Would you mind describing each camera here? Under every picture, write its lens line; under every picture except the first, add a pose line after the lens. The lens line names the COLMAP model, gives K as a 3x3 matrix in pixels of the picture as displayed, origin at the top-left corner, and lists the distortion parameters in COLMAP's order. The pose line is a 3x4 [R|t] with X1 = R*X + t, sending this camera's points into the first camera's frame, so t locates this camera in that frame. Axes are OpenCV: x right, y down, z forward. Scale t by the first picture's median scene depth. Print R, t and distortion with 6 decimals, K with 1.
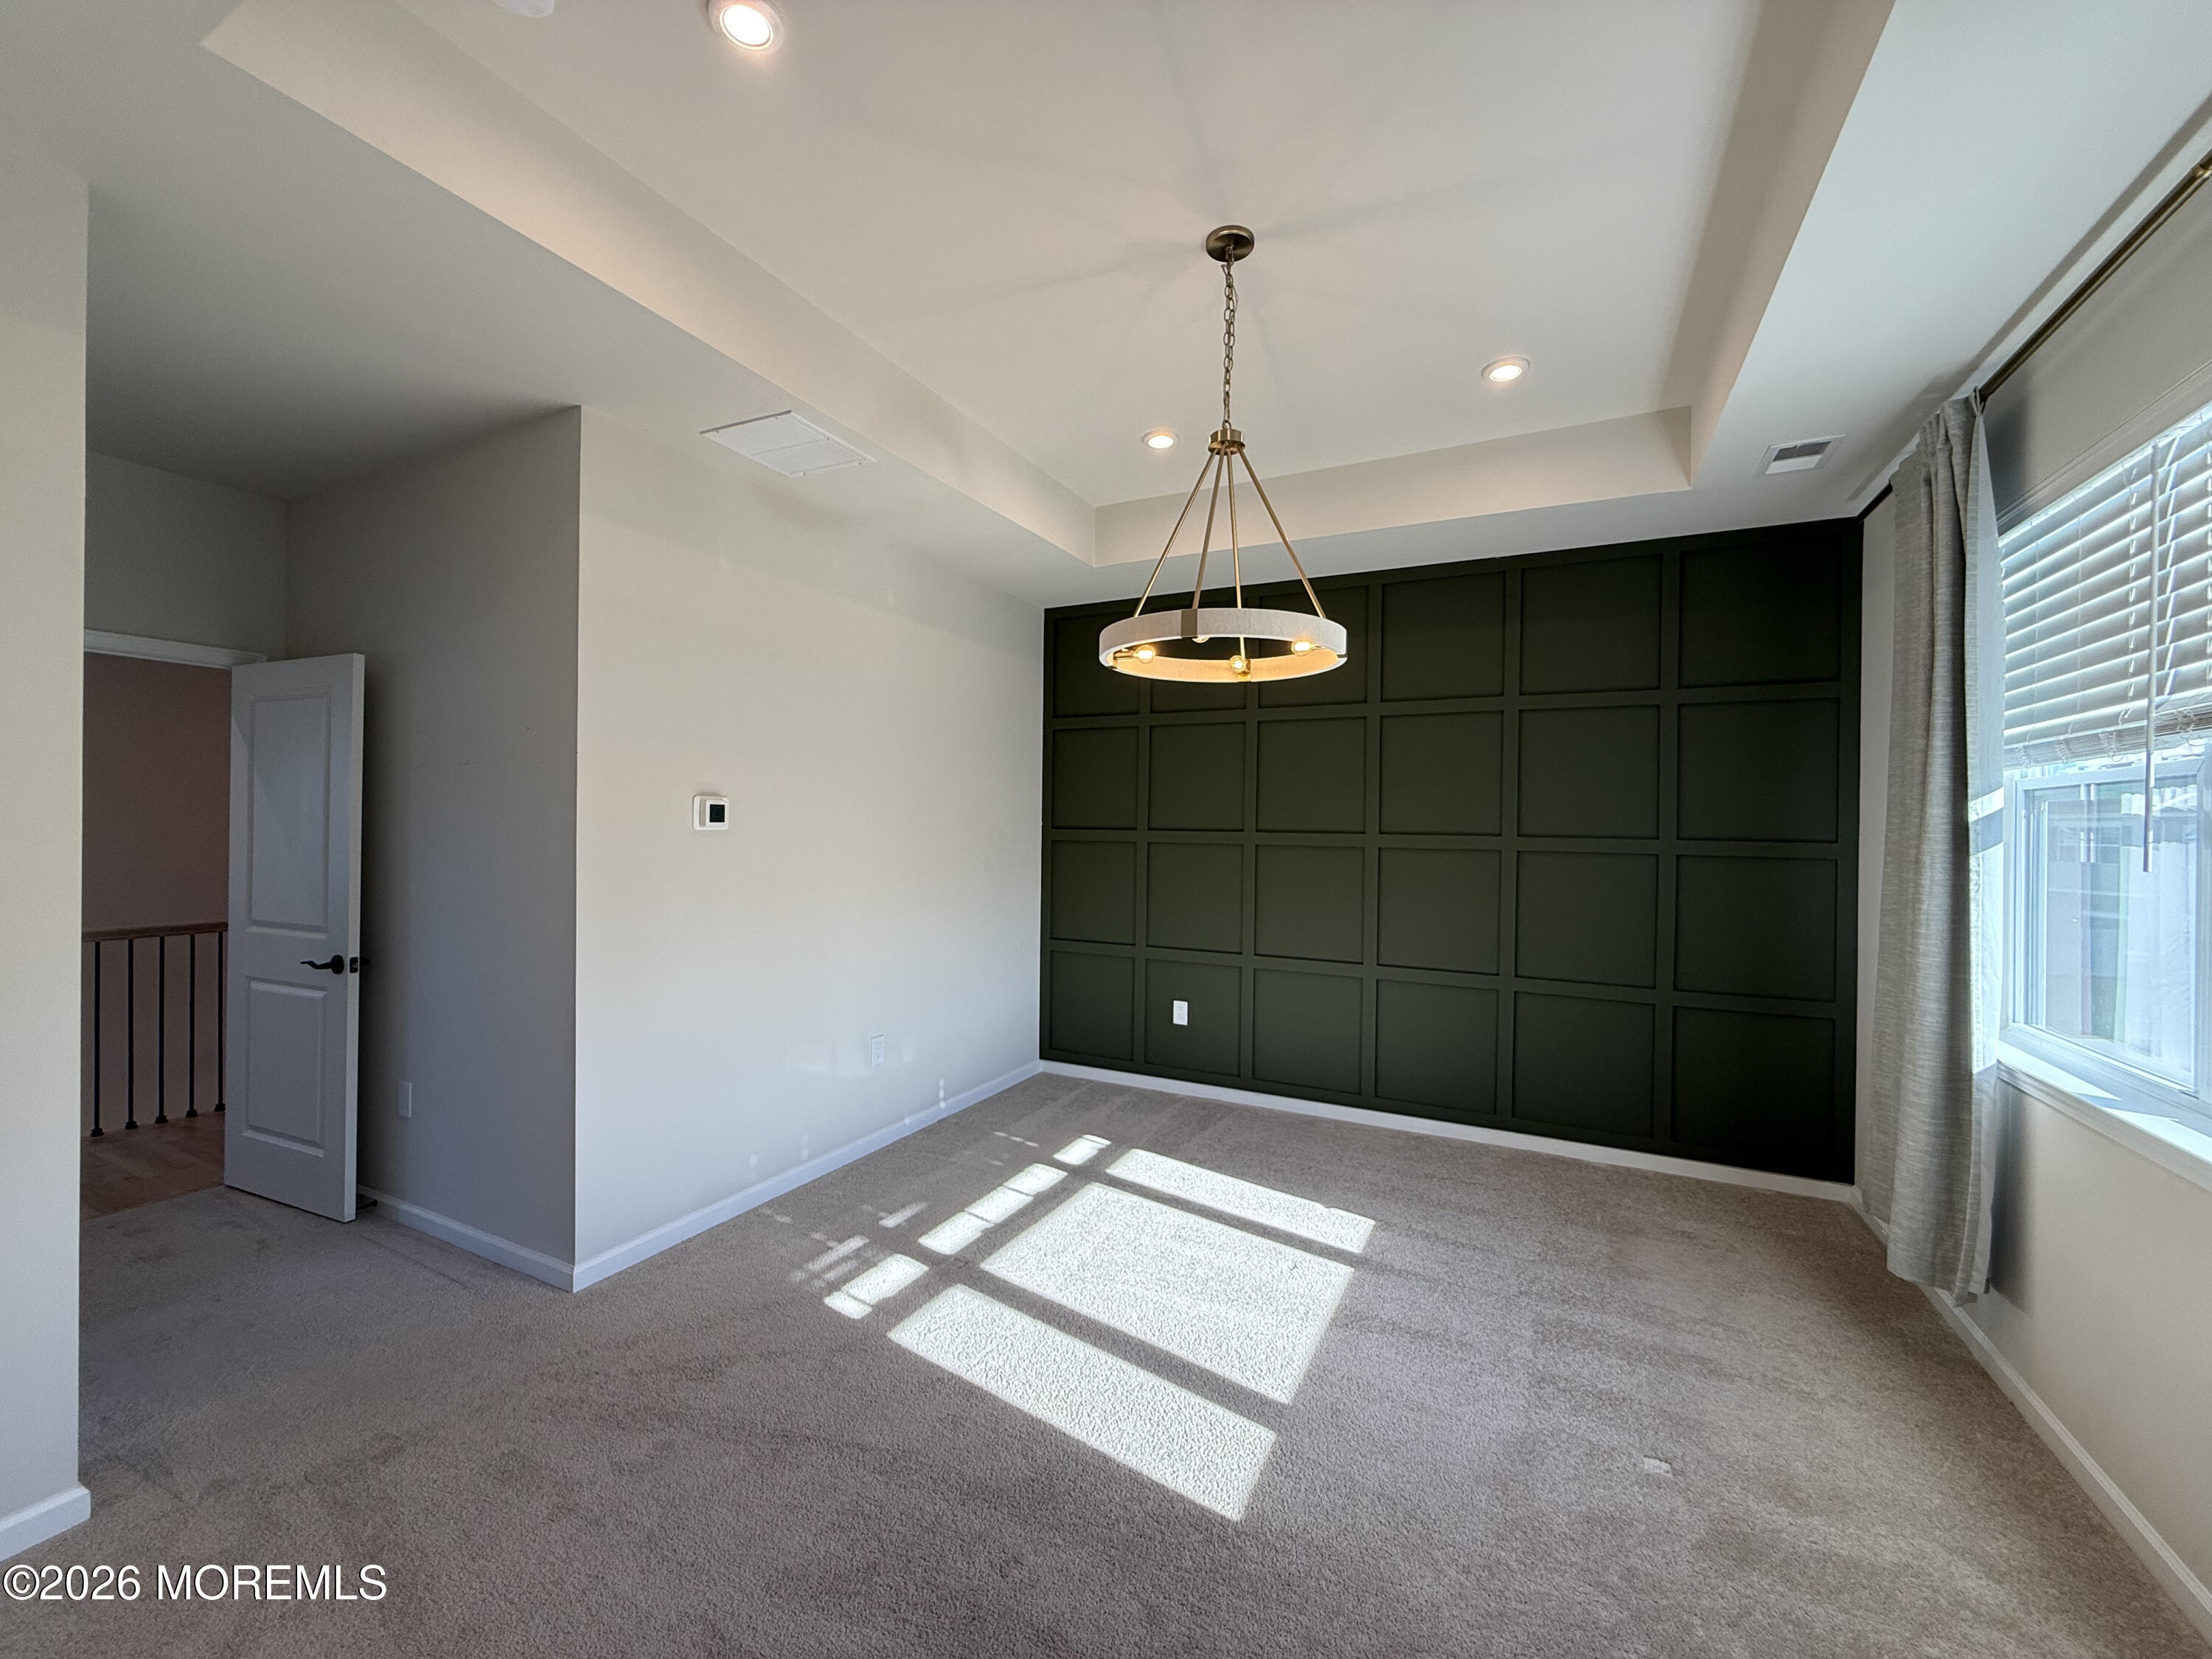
lens RADIAL K [[880.3, 0, 1098.3], [0, 880.3, 827.8], [0, 0, 1]] dist [-0.000953, 0.000184]
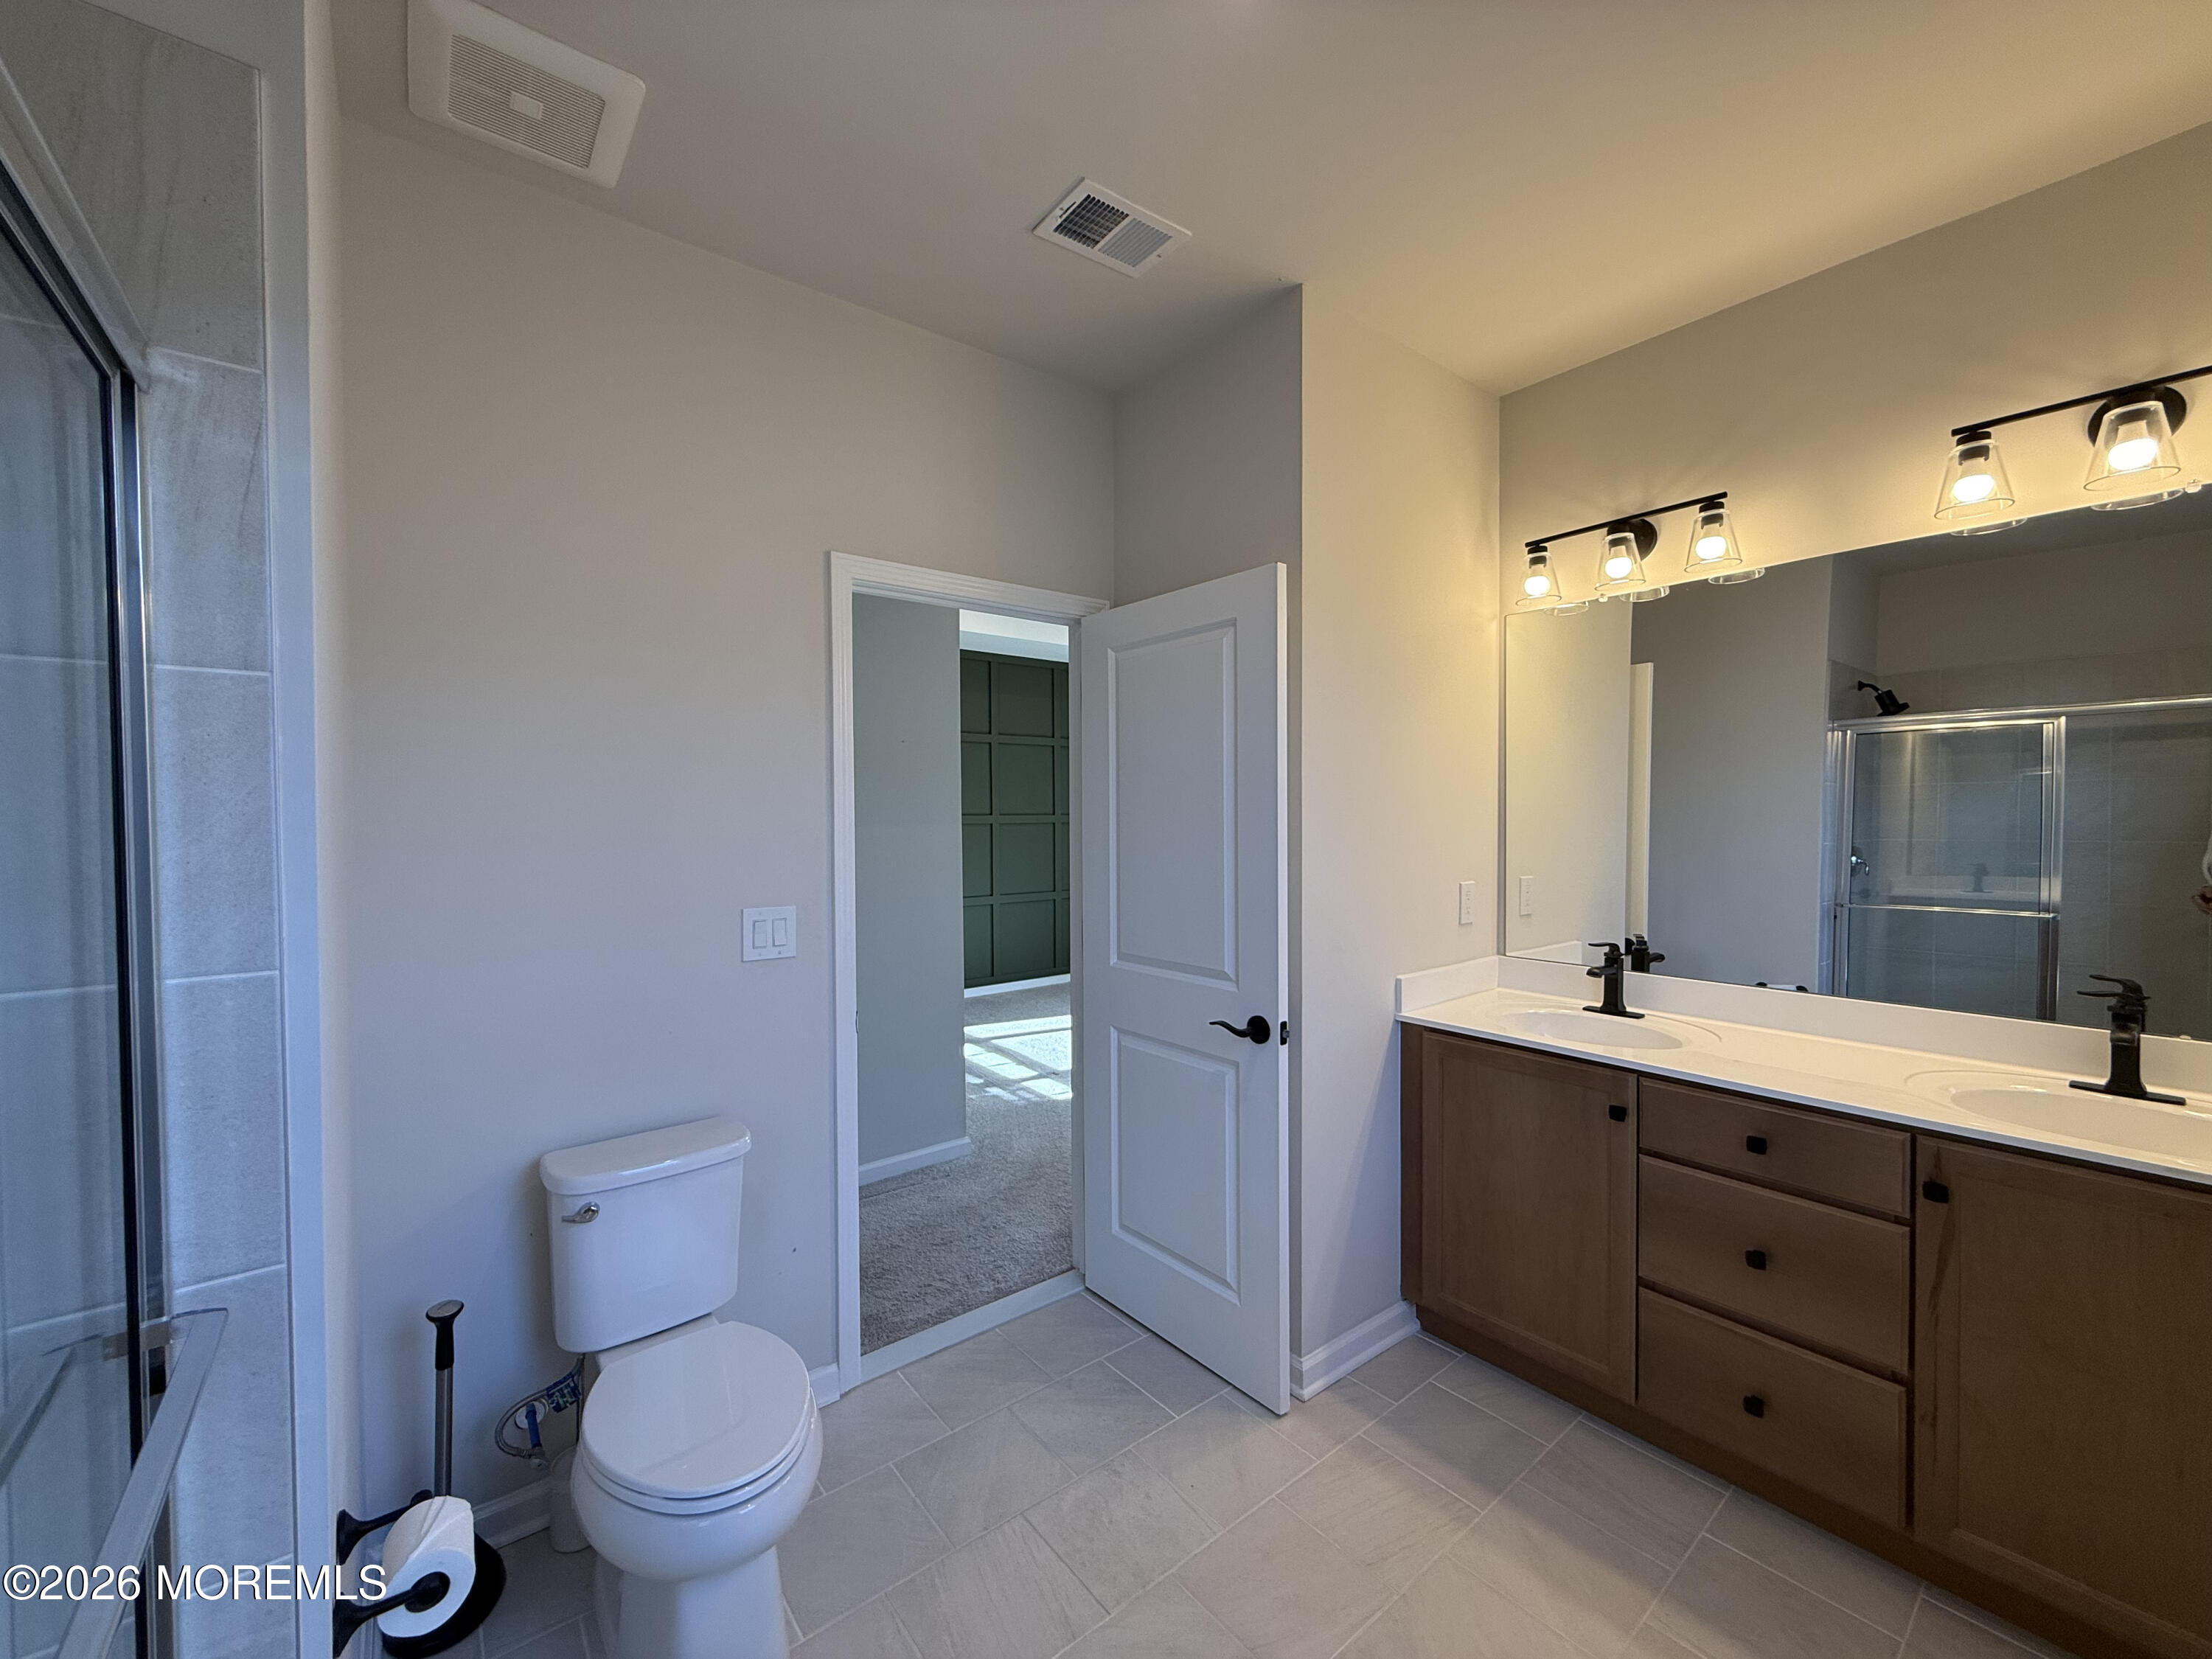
lens RADIAL K [[880.3, 0, 1101.3], [0, 880.3, 825.9], [0, 0, 1]] dist [-0.000953, 0.000184]
pose [[0.424231, -0.035457, 0.904860, -1.394015], [0.011296, 0.999363, 0.033864, -0.034736], [-0.905484, -0.004145, 0.424361, 0.158542]]
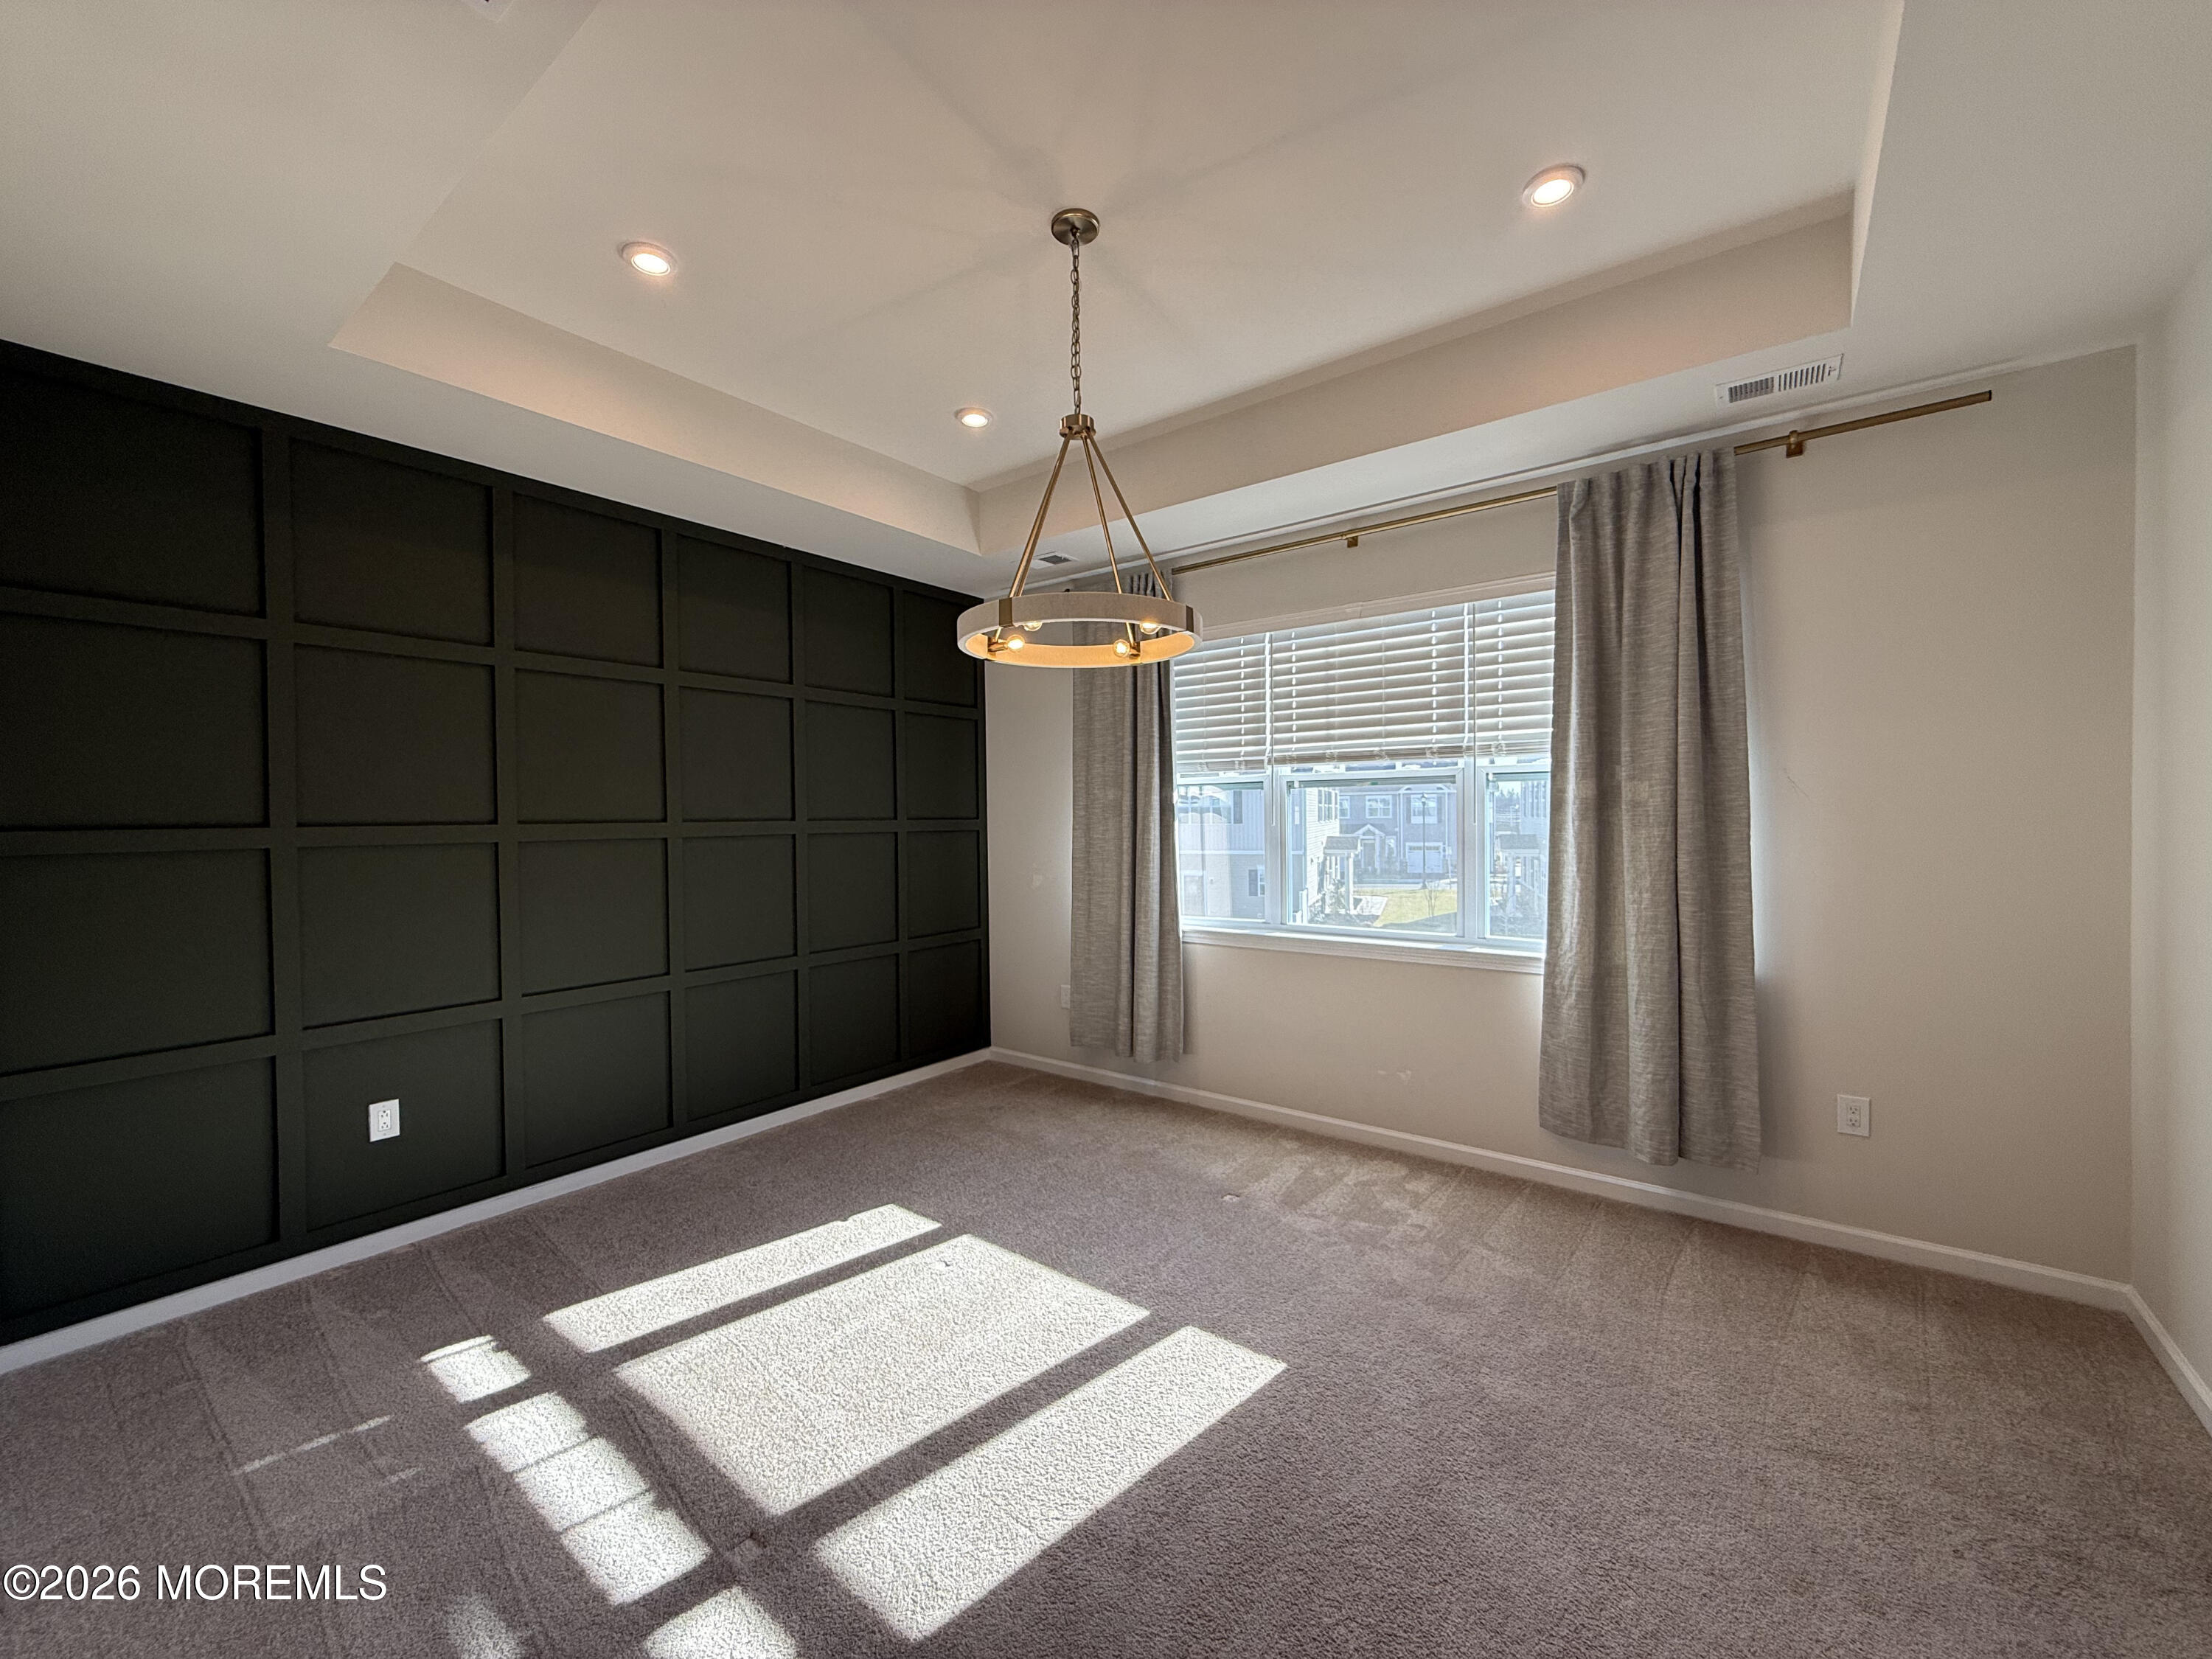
lens RADIAL K [[880.3, 0, 1102.2], [0, 880.3, 828.7], [0, 0, 1]] dist [-0.000953, 0.000184]
pose [[0.182380, -0.031979, 0.982708, -0.586204], [0.015342, 0.999442, 0.029677, -0.007144], [-0.983109, 0.009664, 0.182768, 0.548812]]
